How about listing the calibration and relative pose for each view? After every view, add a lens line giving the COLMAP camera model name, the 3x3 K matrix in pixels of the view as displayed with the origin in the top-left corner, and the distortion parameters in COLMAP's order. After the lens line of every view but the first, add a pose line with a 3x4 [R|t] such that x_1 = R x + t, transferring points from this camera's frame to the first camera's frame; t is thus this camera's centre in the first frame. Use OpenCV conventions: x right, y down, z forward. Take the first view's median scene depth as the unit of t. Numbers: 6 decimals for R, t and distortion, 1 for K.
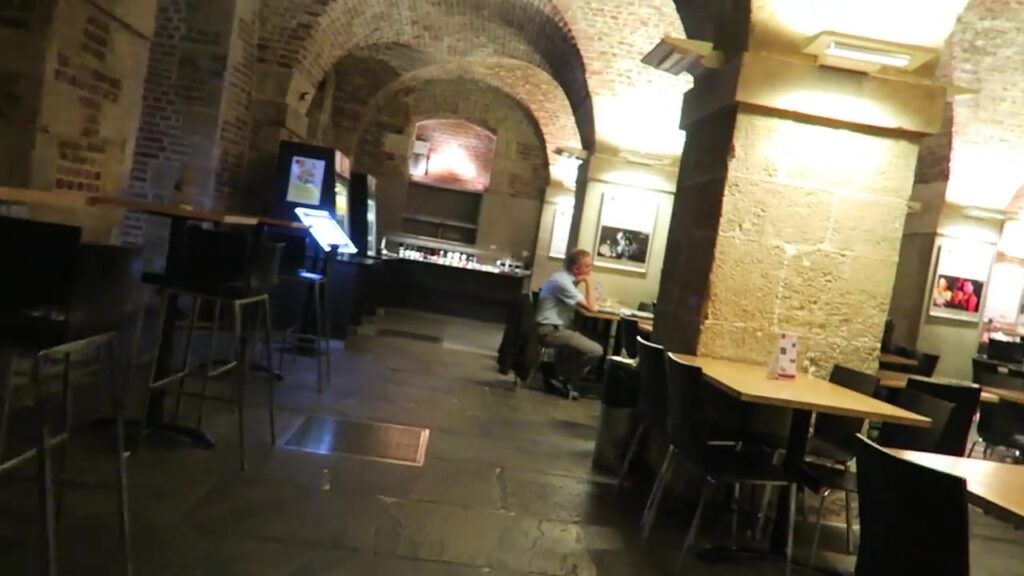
lens RADIAL K [[790.1, 0, 518.2], [0, 790.1, 286.1], [0, 0, 1]] dist [0.005056, -0.001424]
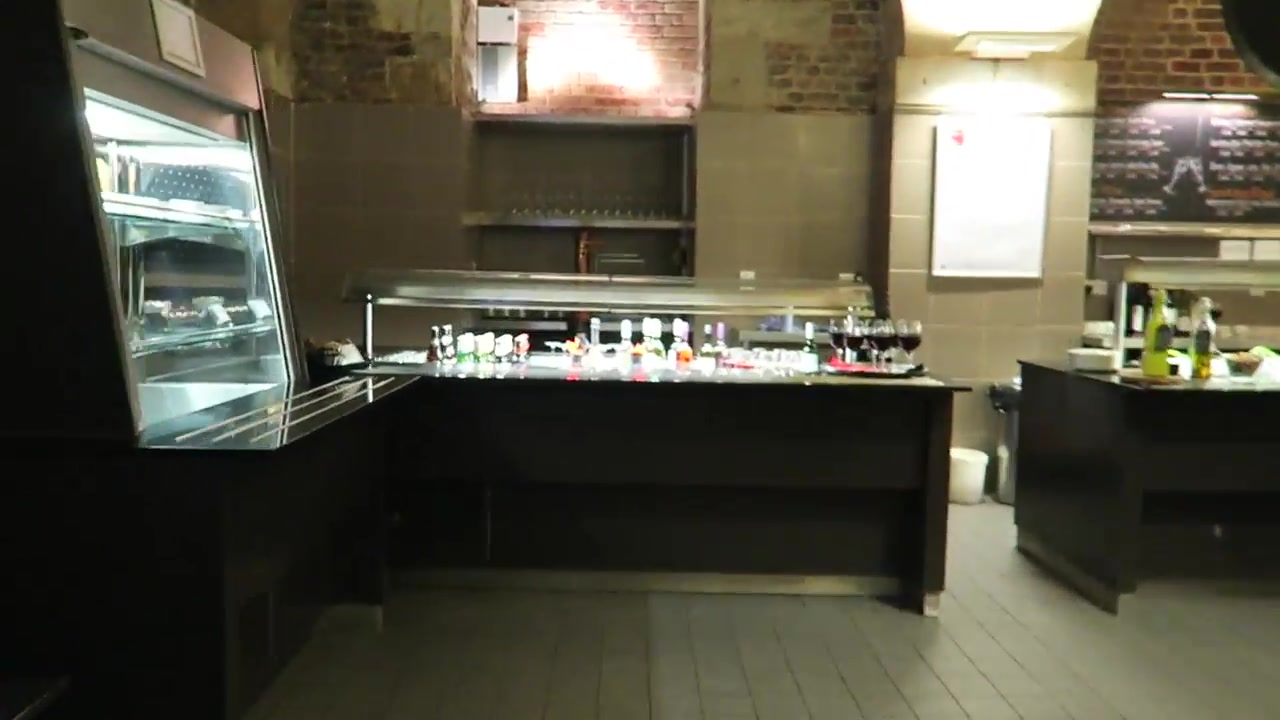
lens RADIAL K [[987.7, 0, 639.5], [0, 987.7, 364.2], [0, 0, 1]] dist [0.005056, -0.001424]
pose [[0.988347, -0.135072, -0.070178, -0.052084], [0.137967, 0.989701, 0.038174, -0.034294], [0.064299, -0.047412, 0.996804, 0.583003]]
